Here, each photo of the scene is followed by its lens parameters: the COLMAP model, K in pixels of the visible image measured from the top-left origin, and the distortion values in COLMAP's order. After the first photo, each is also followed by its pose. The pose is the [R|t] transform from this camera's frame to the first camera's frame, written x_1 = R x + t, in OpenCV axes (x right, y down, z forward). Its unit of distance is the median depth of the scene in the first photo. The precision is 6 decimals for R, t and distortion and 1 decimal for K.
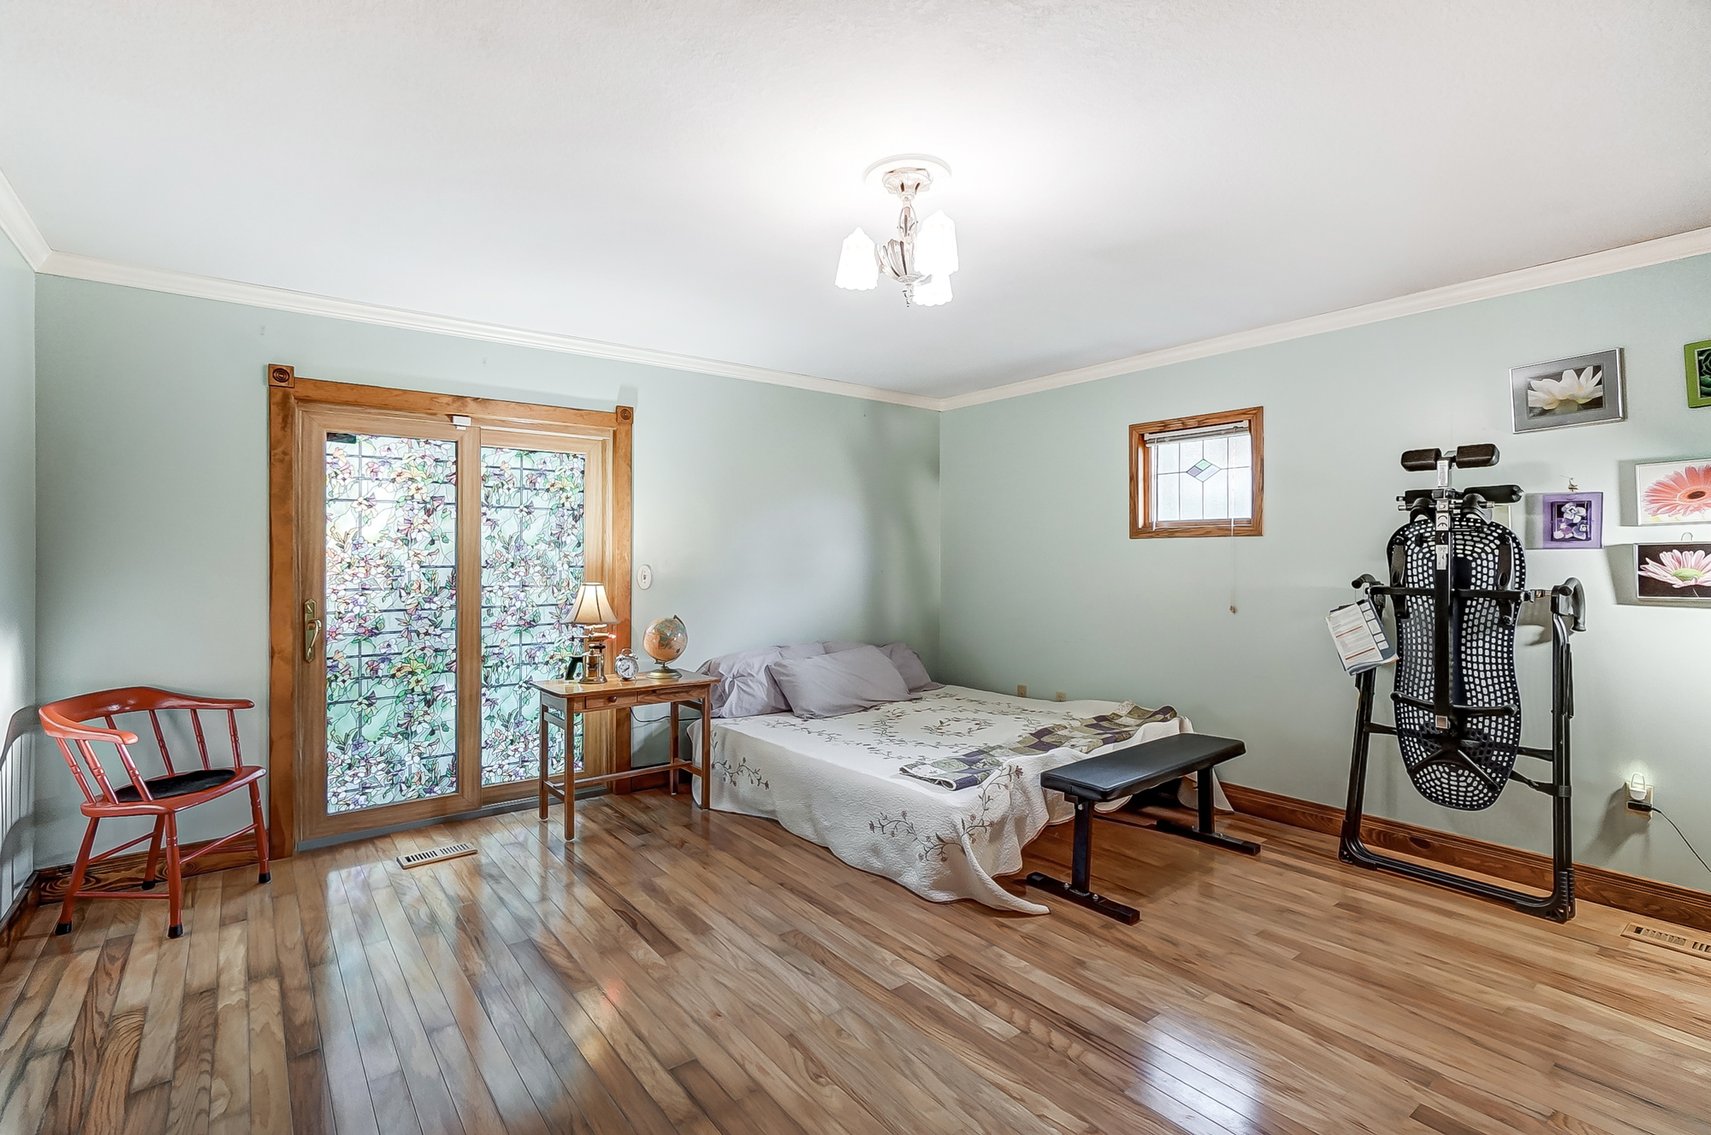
lens RADIAL K [[798.1, 0, 823.8], [0, 798.1, 562.1], [0, 0, 1]] dist [0.017613, 0.000250]
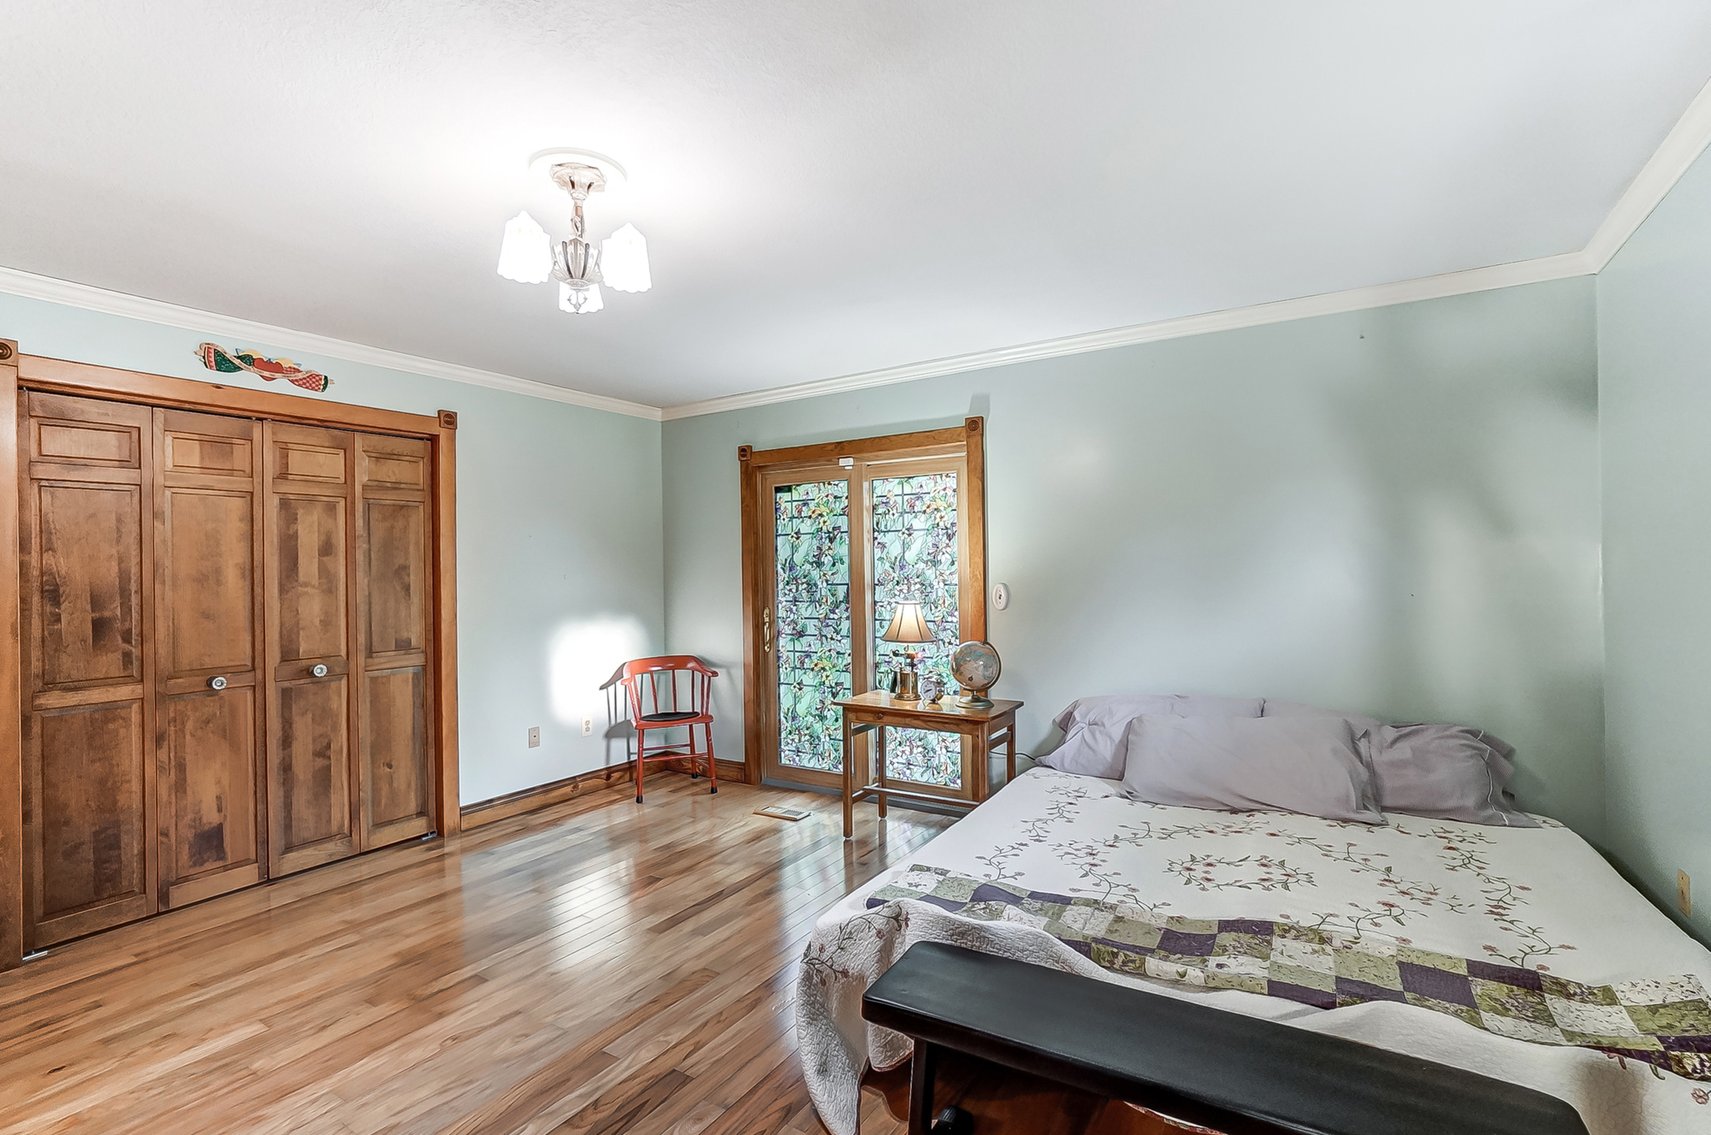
lens RADIAL K [[793.7, 0, 855.5], [0, 793.7, 567.5], [0, 0, 1]] dist [0.000471, 0.000031]
pose [[0.349679, -0.015967, -0.936734, 0.682438], [0.001985, 0.999865, -0.016302, -0.000001], [0.936868, 0.003841, 0.349663, 0.625527]]
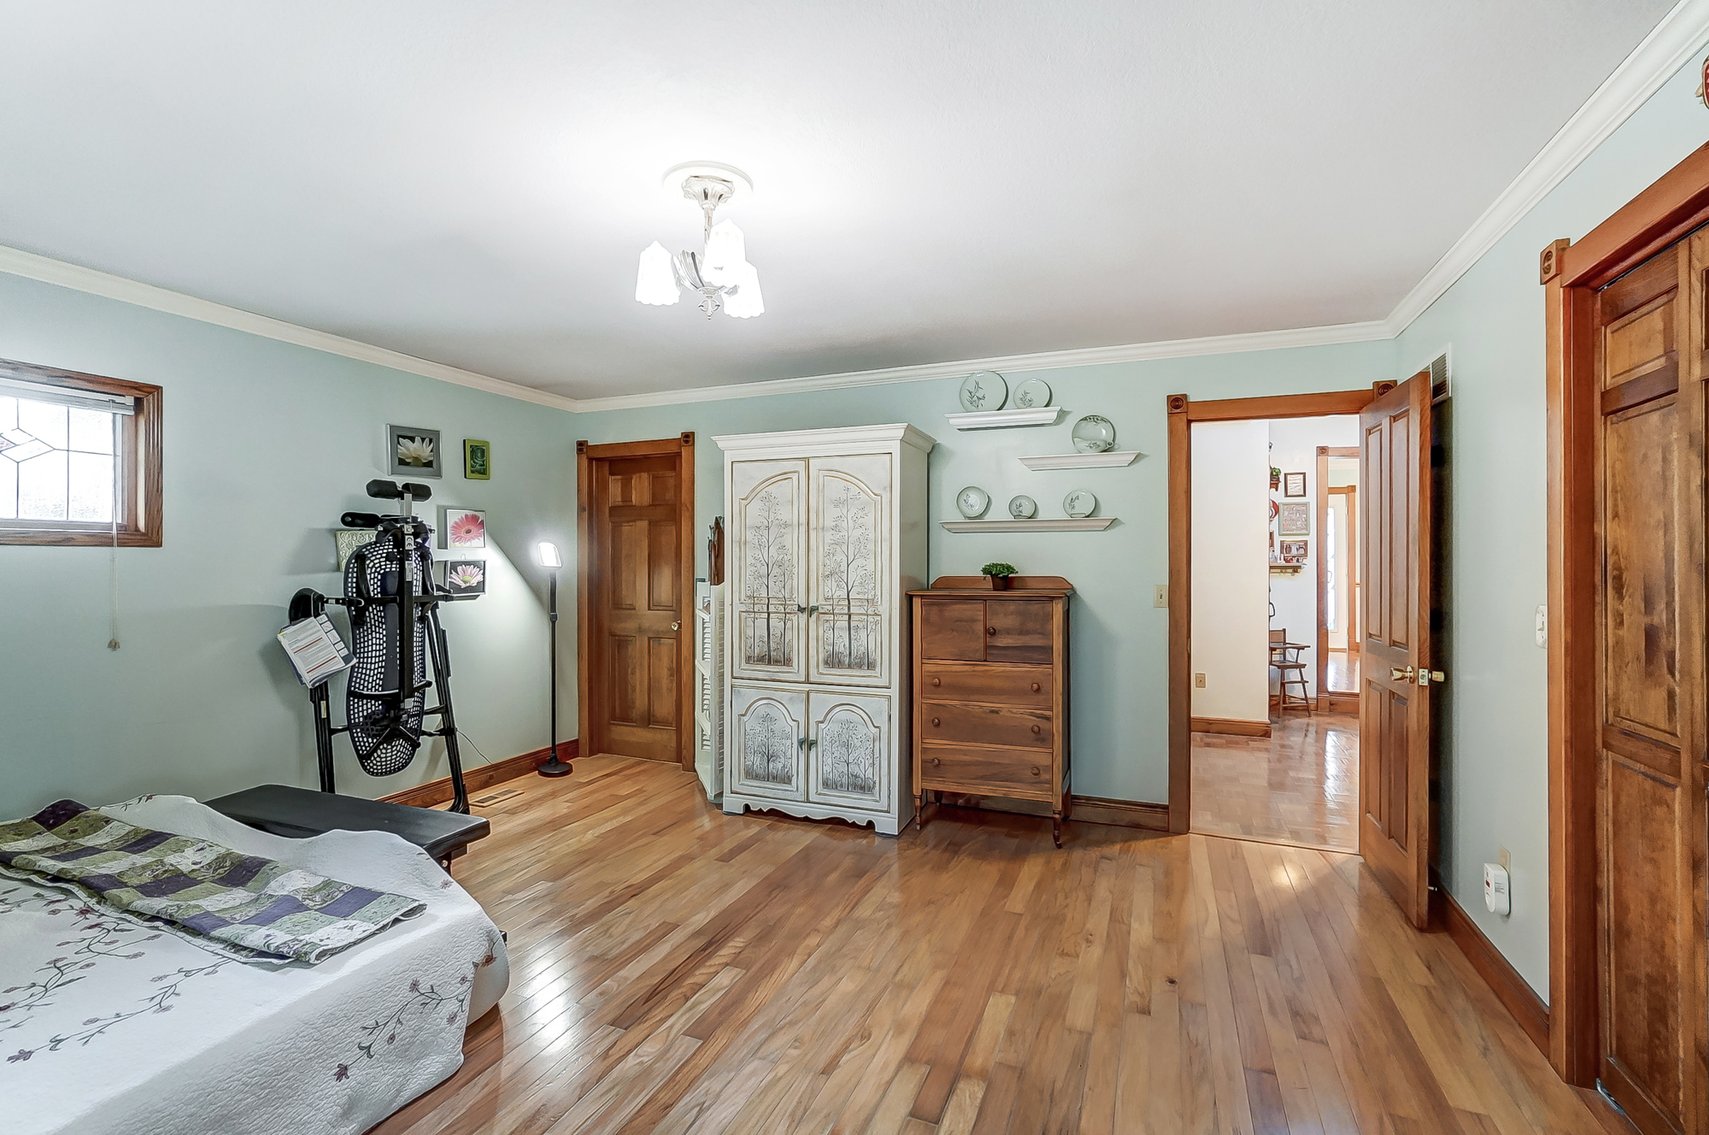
lens RADIAL K [[758.2, 0, 874.3], [0, 758.2, 562.6], [0, 0, 1]] dist [-0.019628, 0.000344]
pose [[-0.530792, 0.003388, 0.847495, -0.495222], [0.015320, 0.999867, 0.005597, -0.011385], [-0.847363, 0.015954, -0.530774, 0.842741]]
